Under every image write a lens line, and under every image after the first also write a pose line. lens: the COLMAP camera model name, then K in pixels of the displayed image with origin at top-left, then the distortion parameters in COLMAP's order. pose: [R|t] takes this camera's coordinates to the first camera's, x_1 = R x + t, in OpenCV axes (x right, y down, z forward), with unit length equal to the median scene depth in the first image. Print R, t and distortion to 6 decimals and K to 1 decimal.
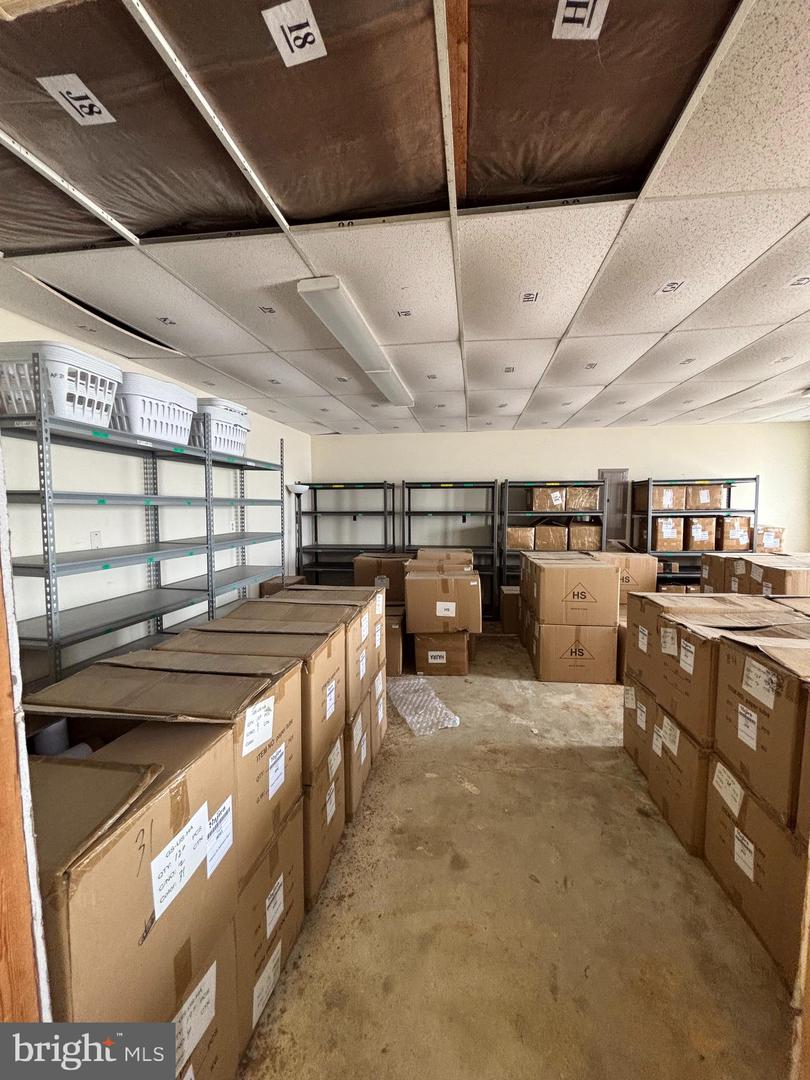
lens RADIAL K [[436.9, 0, 405.1], [0, 436.9, 541.0], [0, 0, 1]] dist [0.001239, -0.000317]
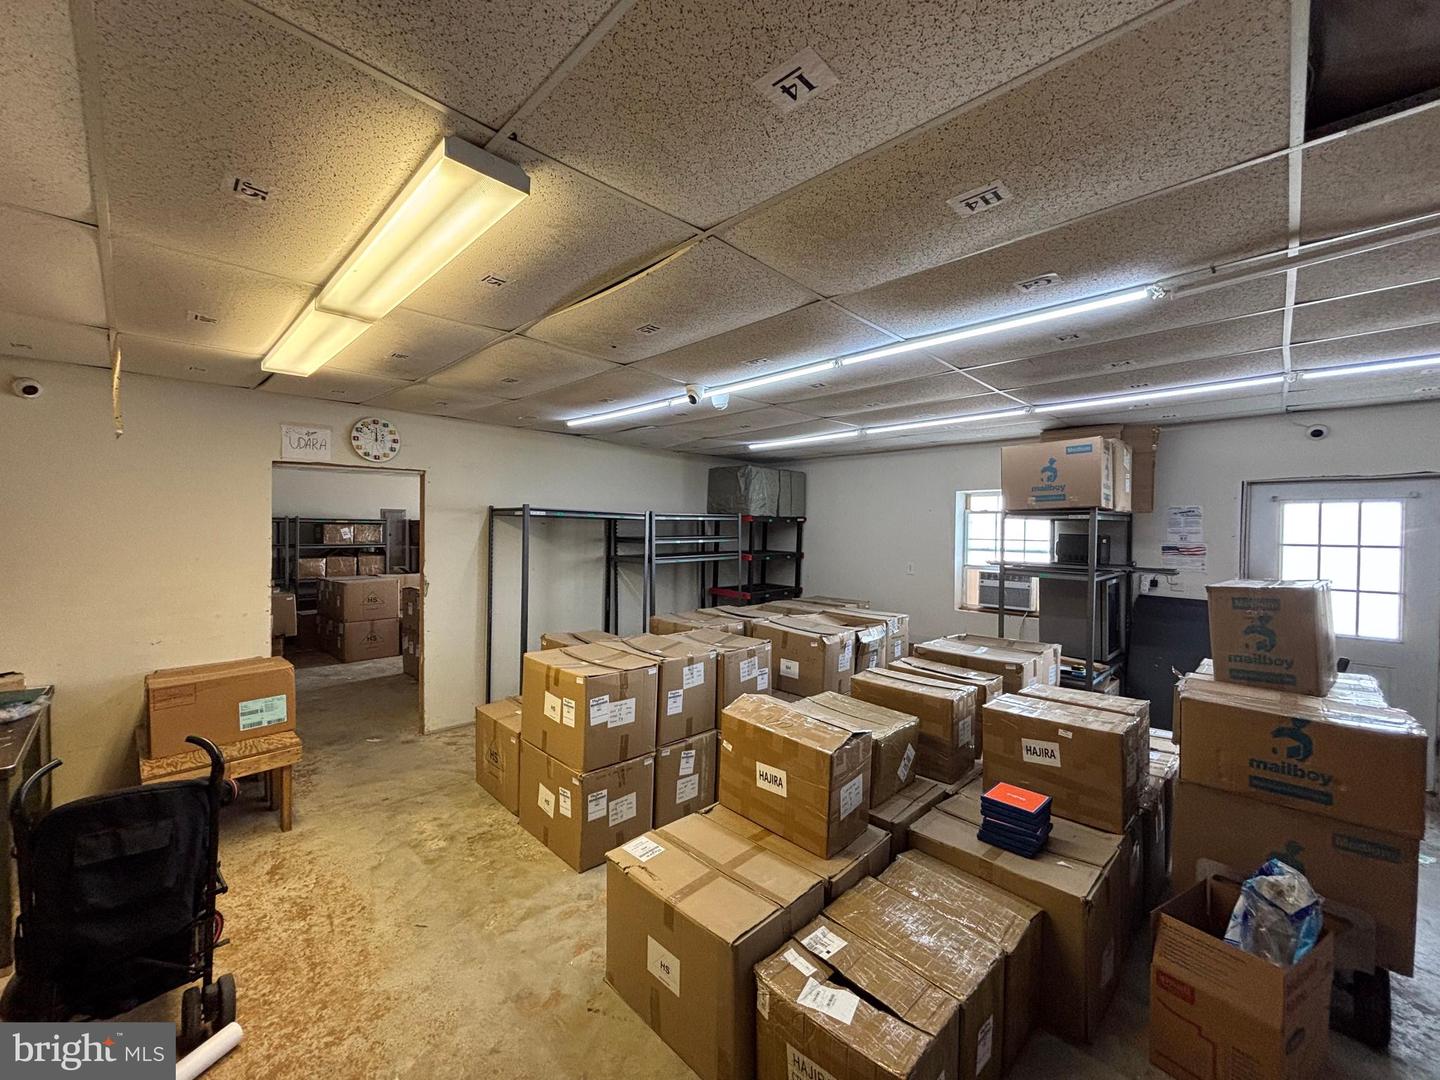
lens RADIAL K [[582.5, 0, 720.5], [0, 582.5, 540.4], [0, 0, 1]] dist [0.001239, -0.000317]
pose [[0.584776, -0.008846, 0.811146, -0.529955], [0.058851, 0.997768, -0.031546, 0.050497], [-0.809057, 0.066184, 0.583992, -1.165301]]
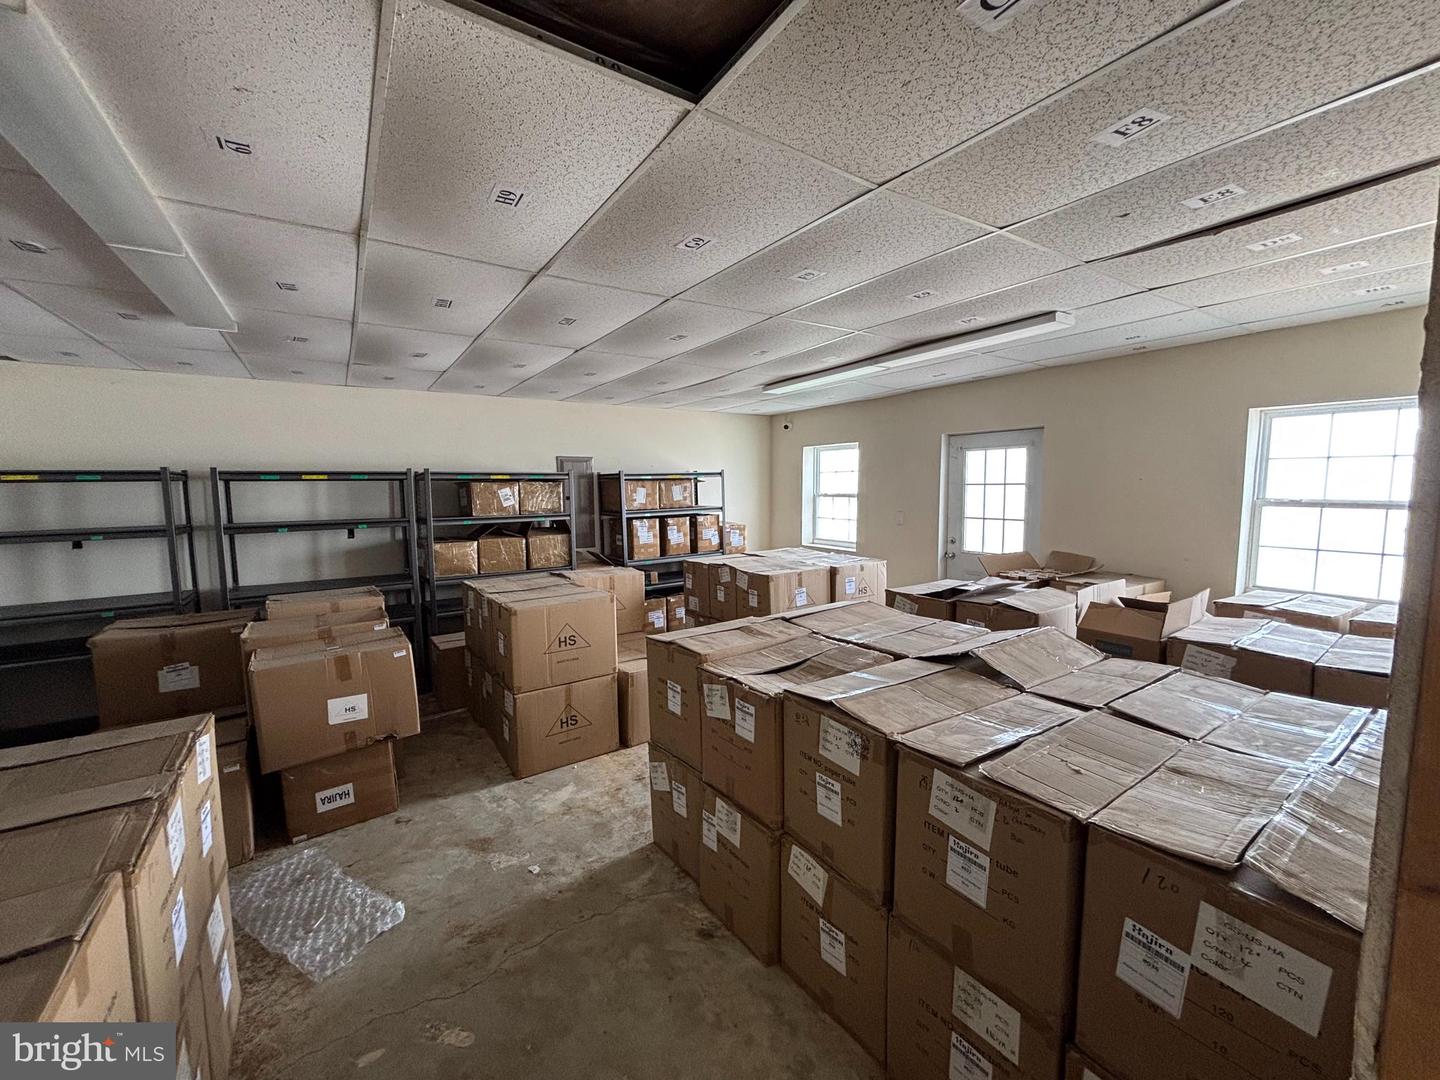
lens RADIAL K [[582.5, 0, 718.6], [0, 582.5, 535.8], [0, 0, 1]] dist [0.001239, -0.000317]
pose [[0.743981, -0.064755, 0.665056, -0.035847], [0.068190, 0.997455, 0.020838, -0.048489], [-0.664713, 0.029847, 0.746503, 0.121406]]
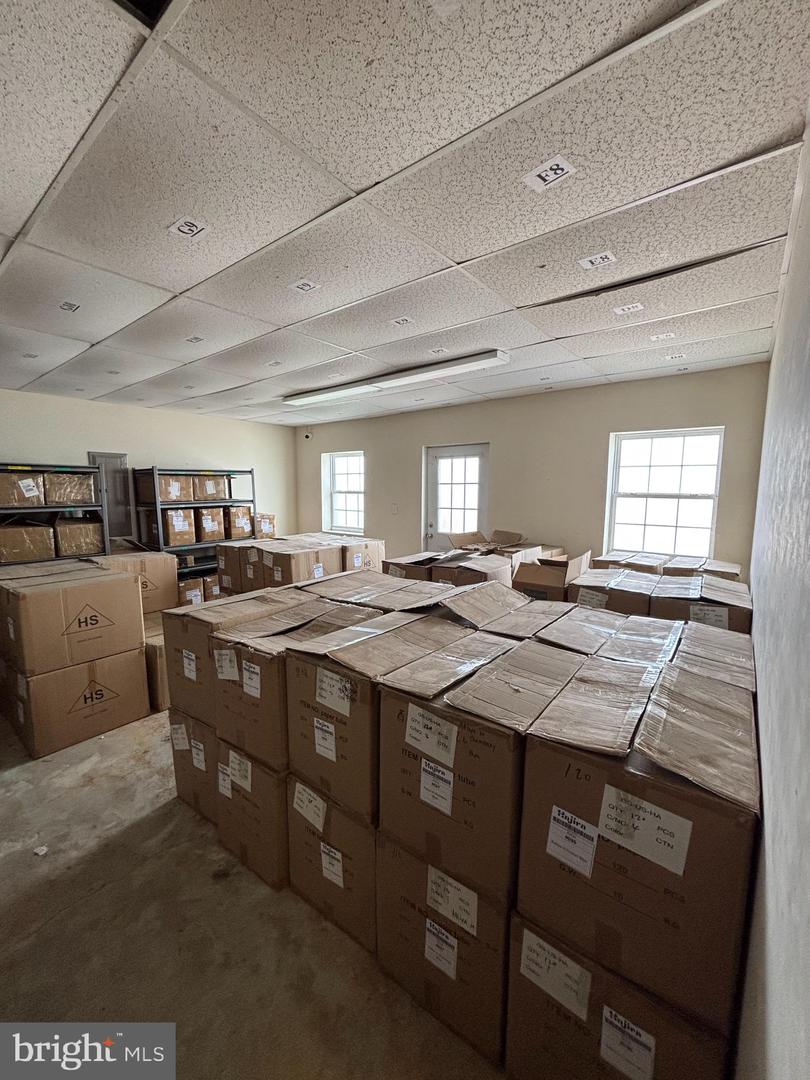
lens RADIAL K [[436.9, 0, 406.5], [0, 436.9, 538.9], [0, 0, 1]] dist [0.001239, -0.000317]
pose [[0.496314, -0.095750, 0.862846, 0.037419], [0.073432, 0.994967, 0.068174, -0.025912], [-0.865032, 0.029525, 0.500848, 0.148415]]
